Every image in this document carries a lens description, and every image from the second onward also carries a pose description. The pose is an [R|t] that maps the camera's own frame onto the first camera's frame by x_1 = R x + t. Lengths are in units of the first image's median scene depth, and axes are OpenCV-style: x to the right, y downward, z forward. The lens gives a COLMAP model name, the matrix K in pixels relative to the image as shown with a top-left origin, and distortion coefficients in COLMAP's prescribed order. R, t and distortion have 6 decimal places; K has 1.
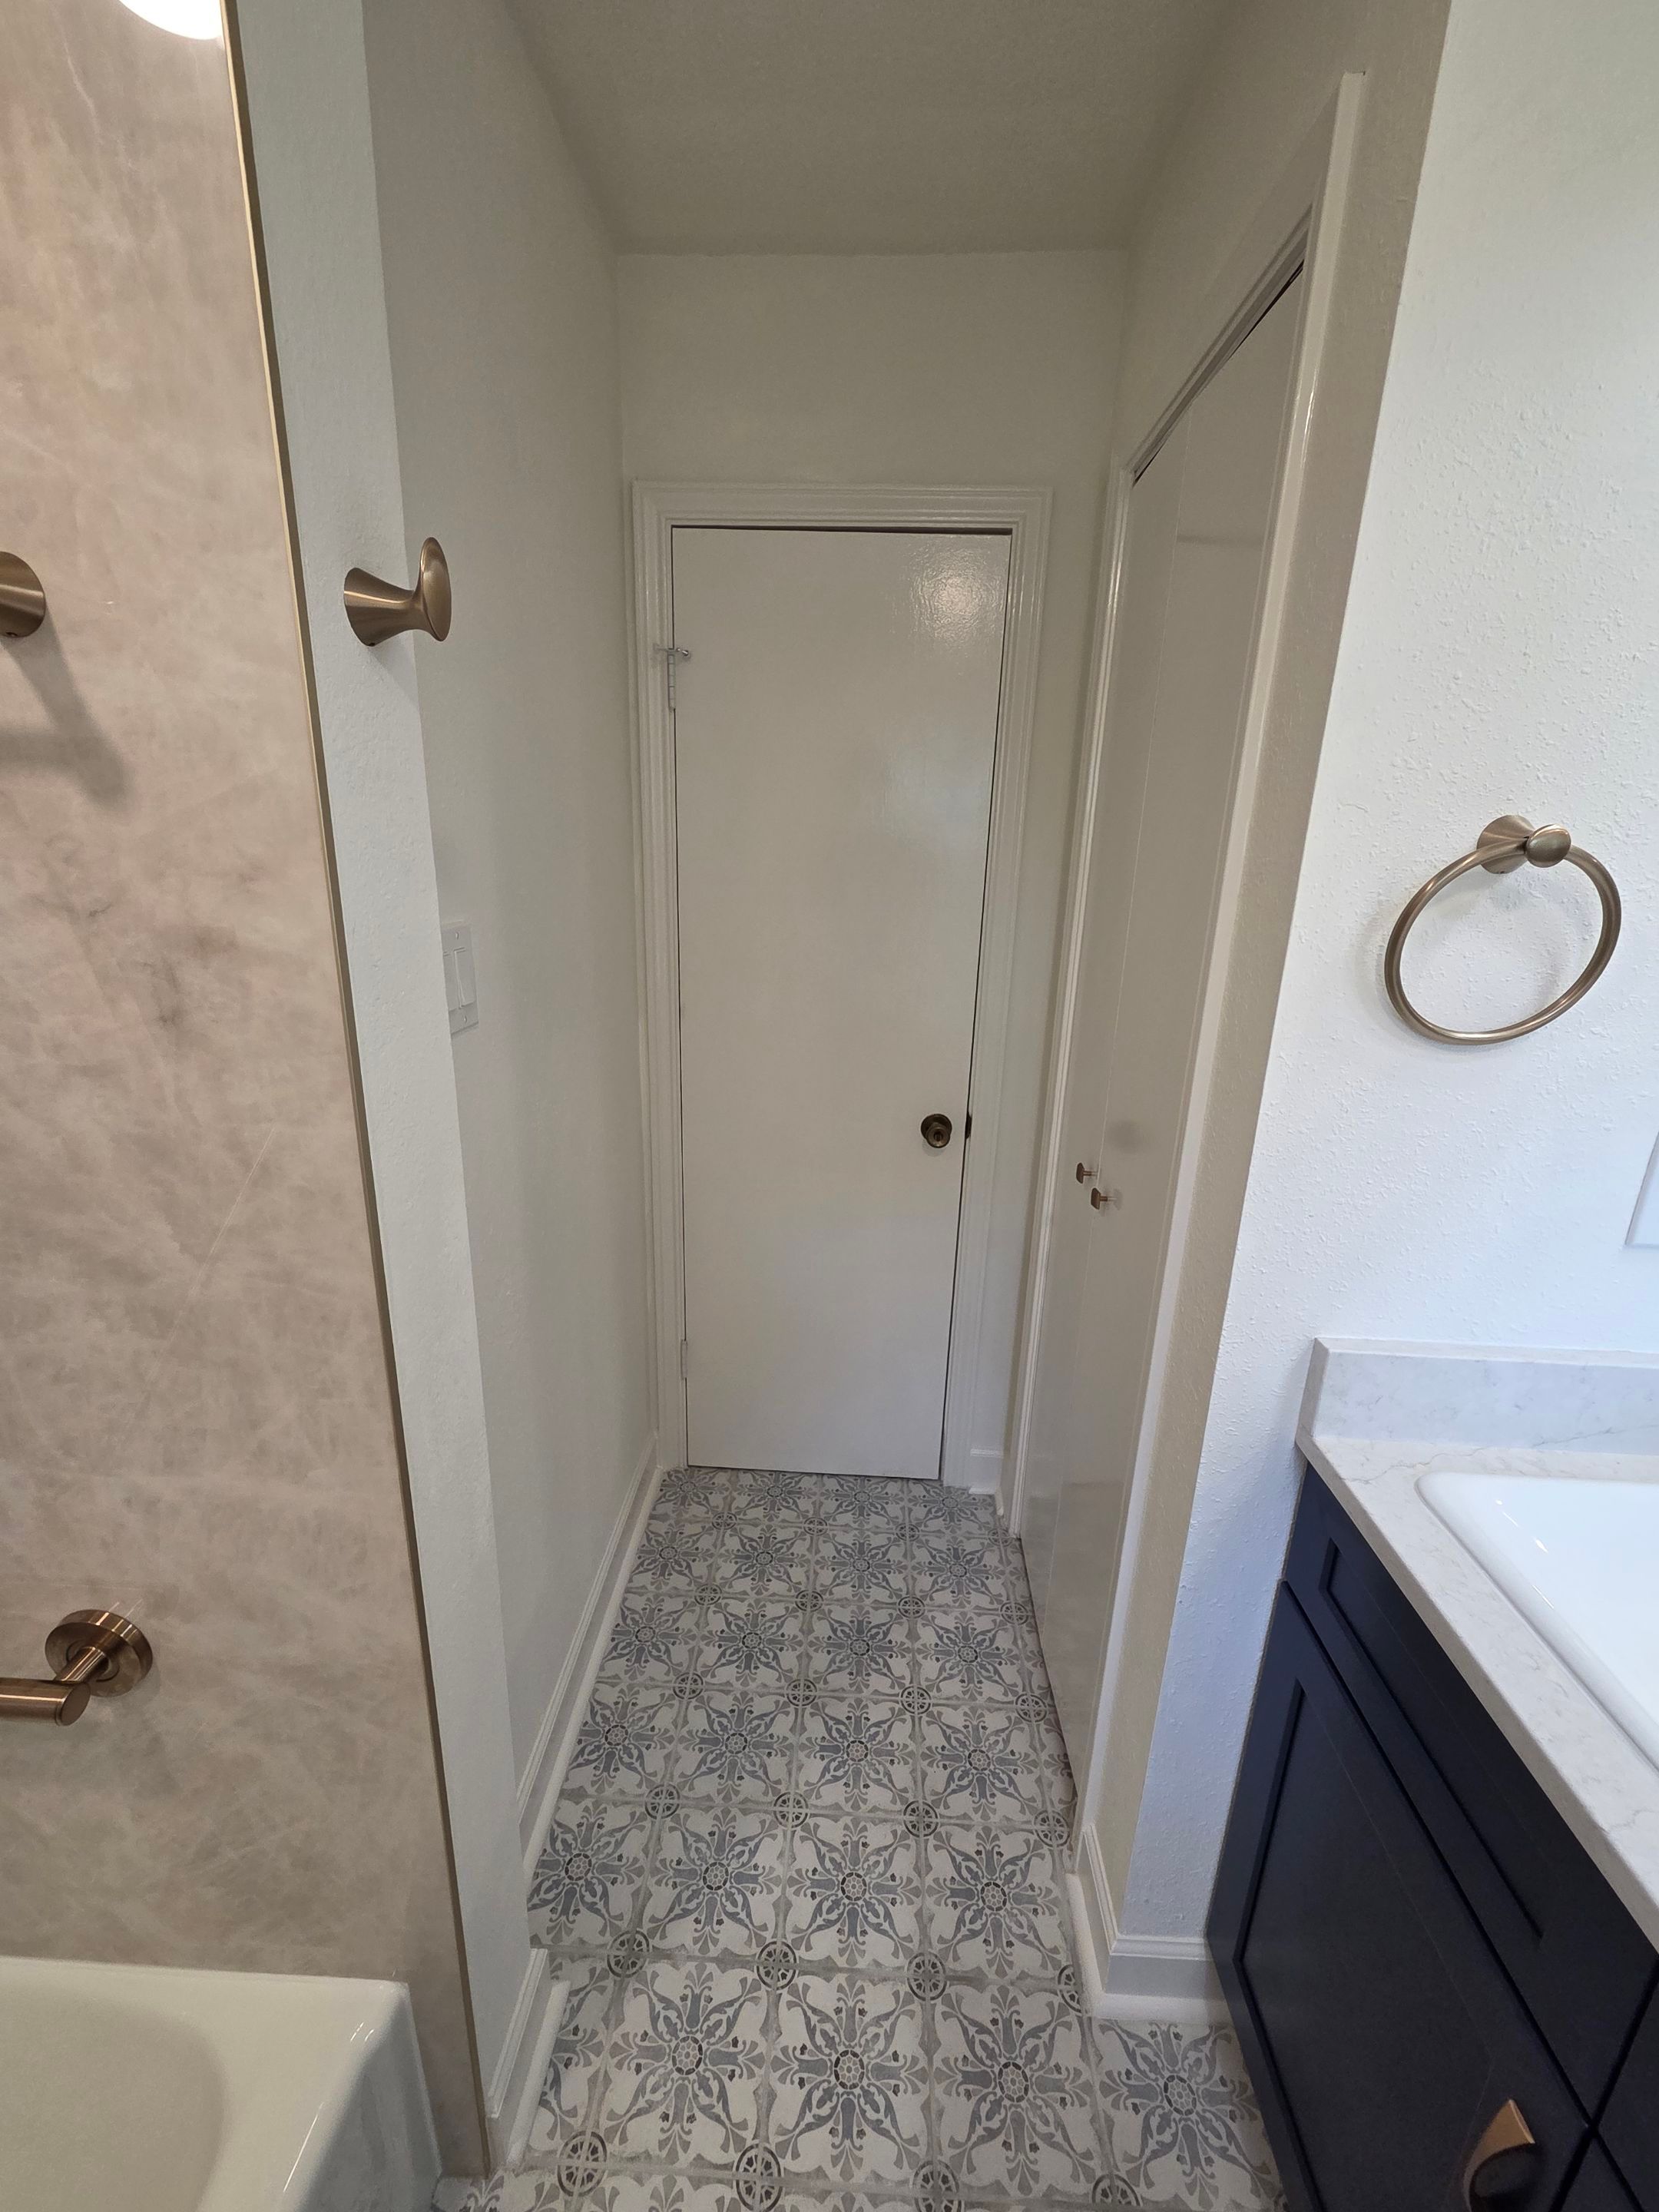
lens RADIAL K [[909.5, 0, 829.8], [0, 909.5, 1098.6], [0, 0, 1]] dist [0.003220, -0.000596]
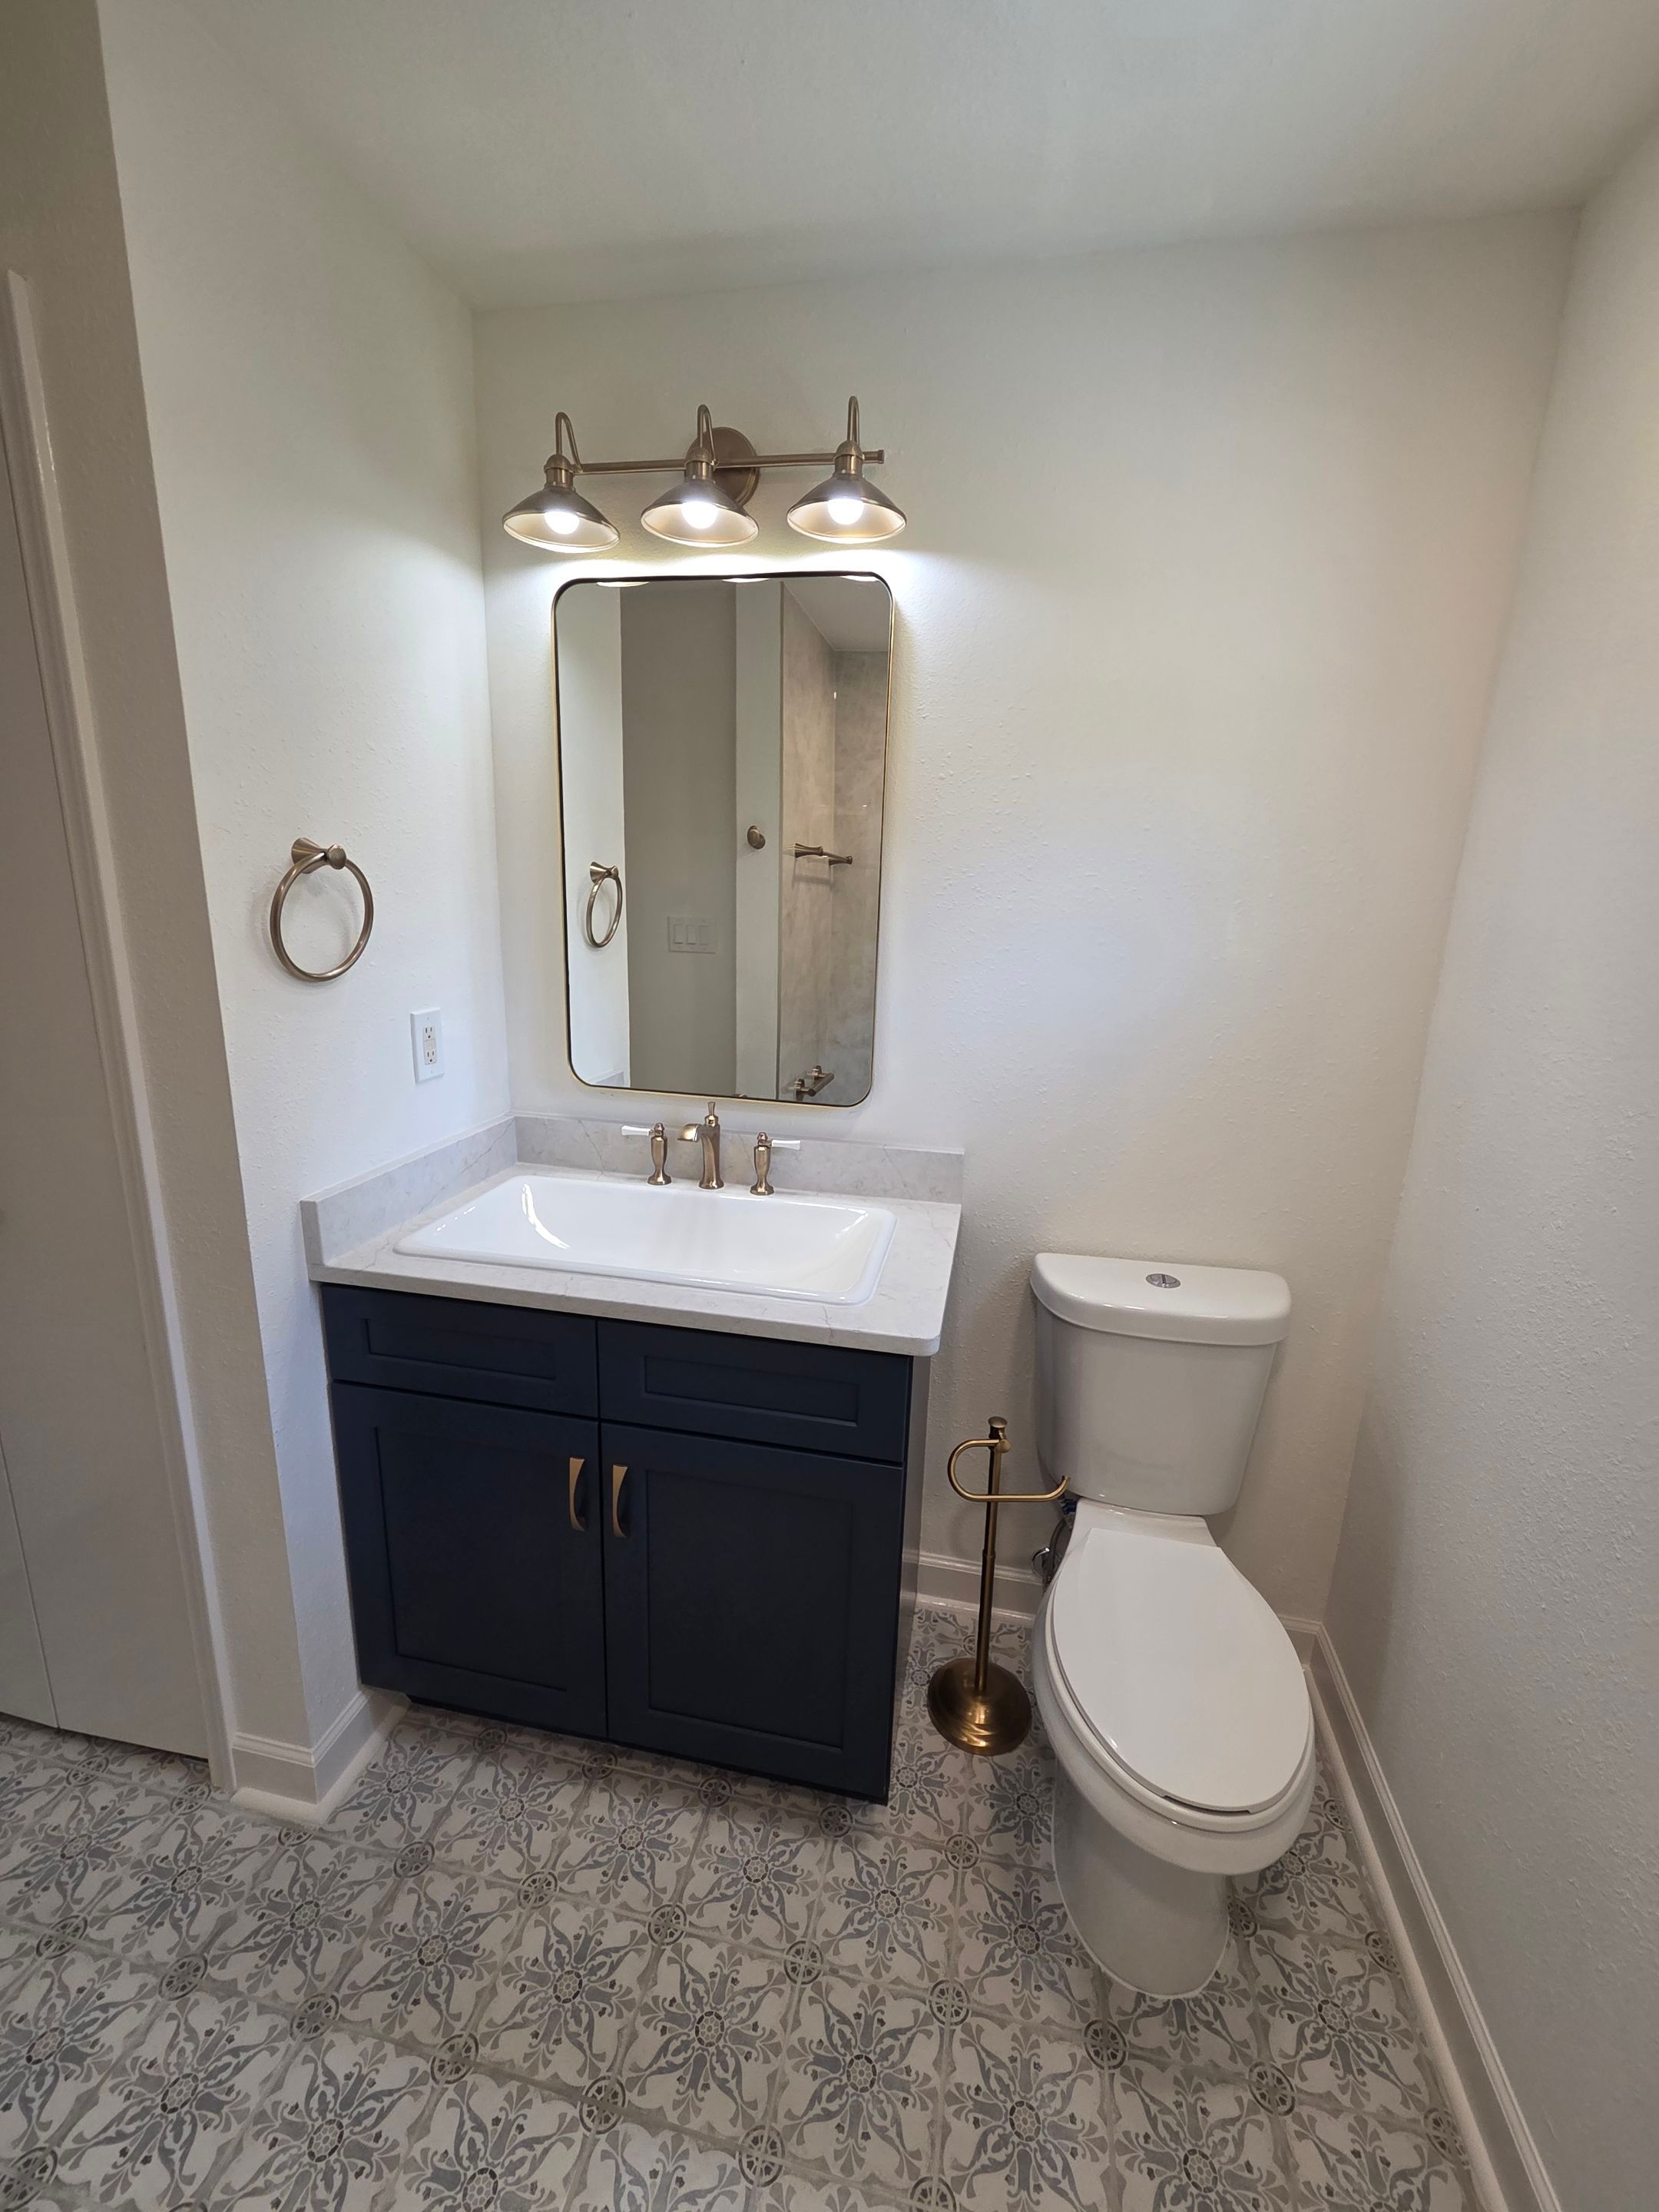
lens RADIAL K [[909.5, 0, 834.6], [0, 909.5, 1099.3], [0, 0, 1]] dist [0.003220, -0.000596]
pose [[0.160807, -0.250332, 0.954712, -0.662645], [0.254469, 0.945113, 0.204954, 0.033611], [-0.953618, 0.209987, 0.215682, -0.139567]]
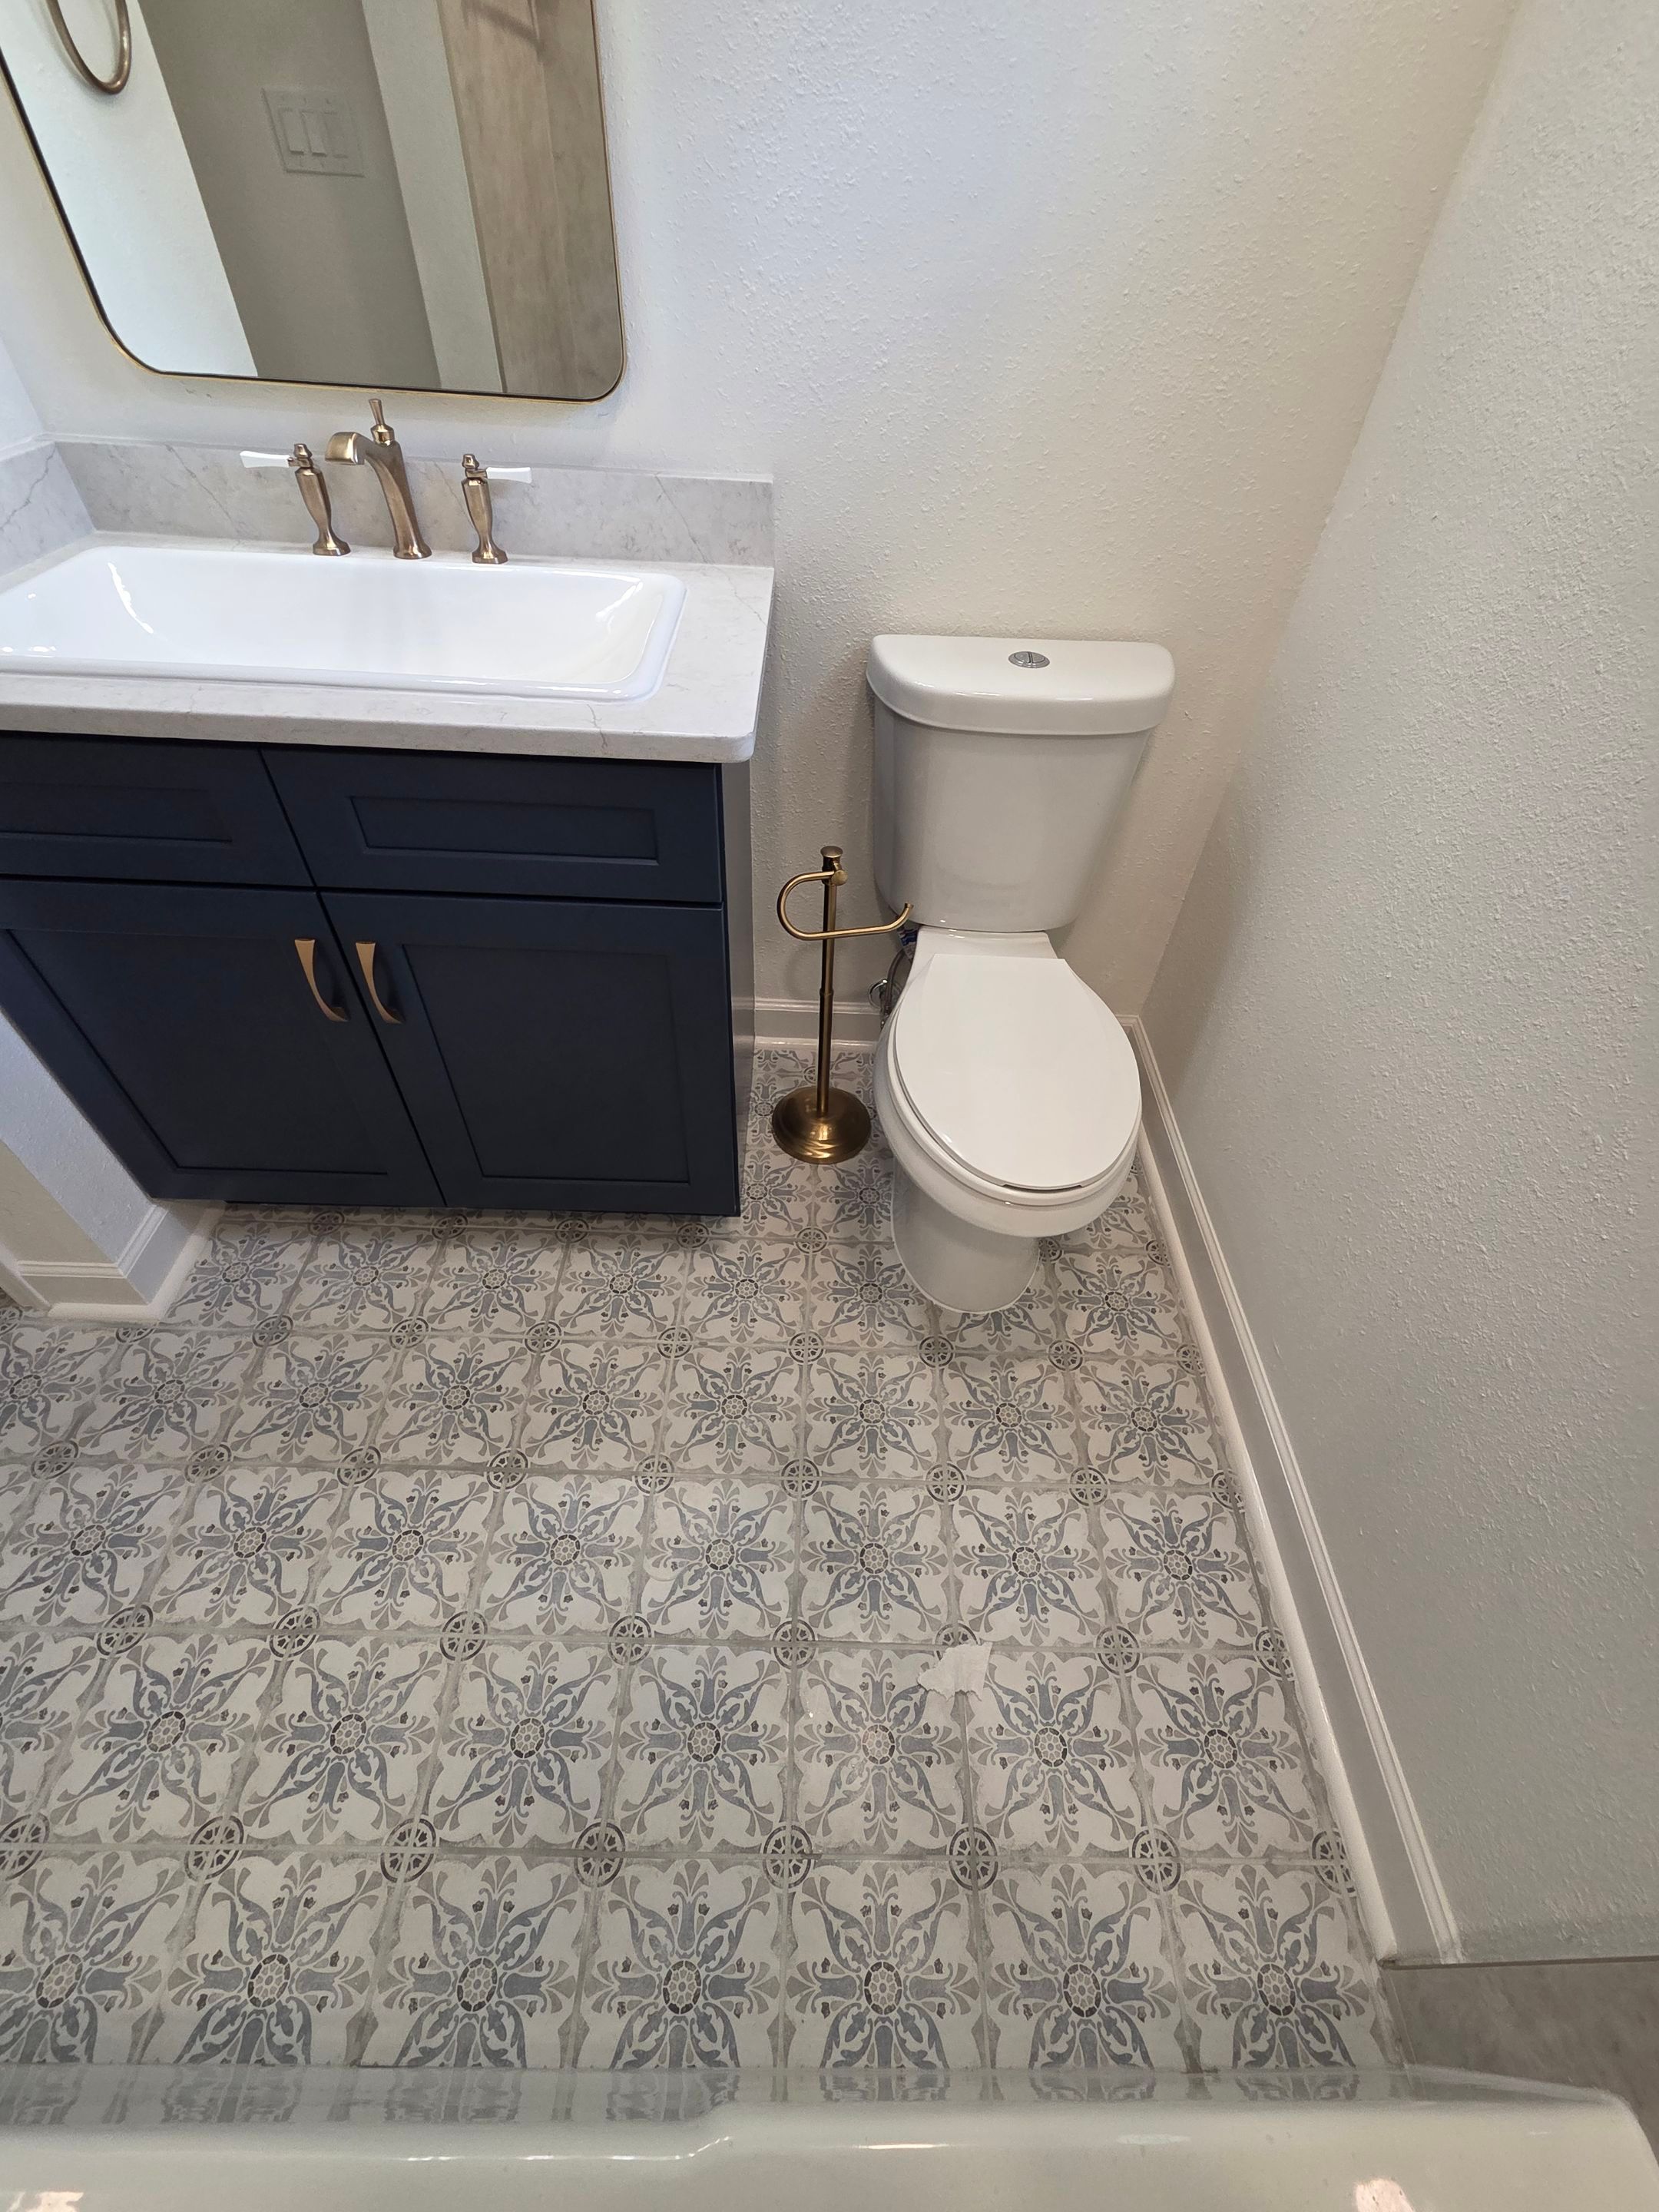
lens RADIAL K [[909.5, 0, 828.6], [0, 909.5, 1099.2], [0, 0, 1]] dist [0.003220, -0.000596]
pose [[-0.030687, -0.736105, 0.676171, -0.413399], [0.240184, 0.651238, 0.719862, 0.241219], [-0.970242, 0.184496, 0.156816, -0.086327]]
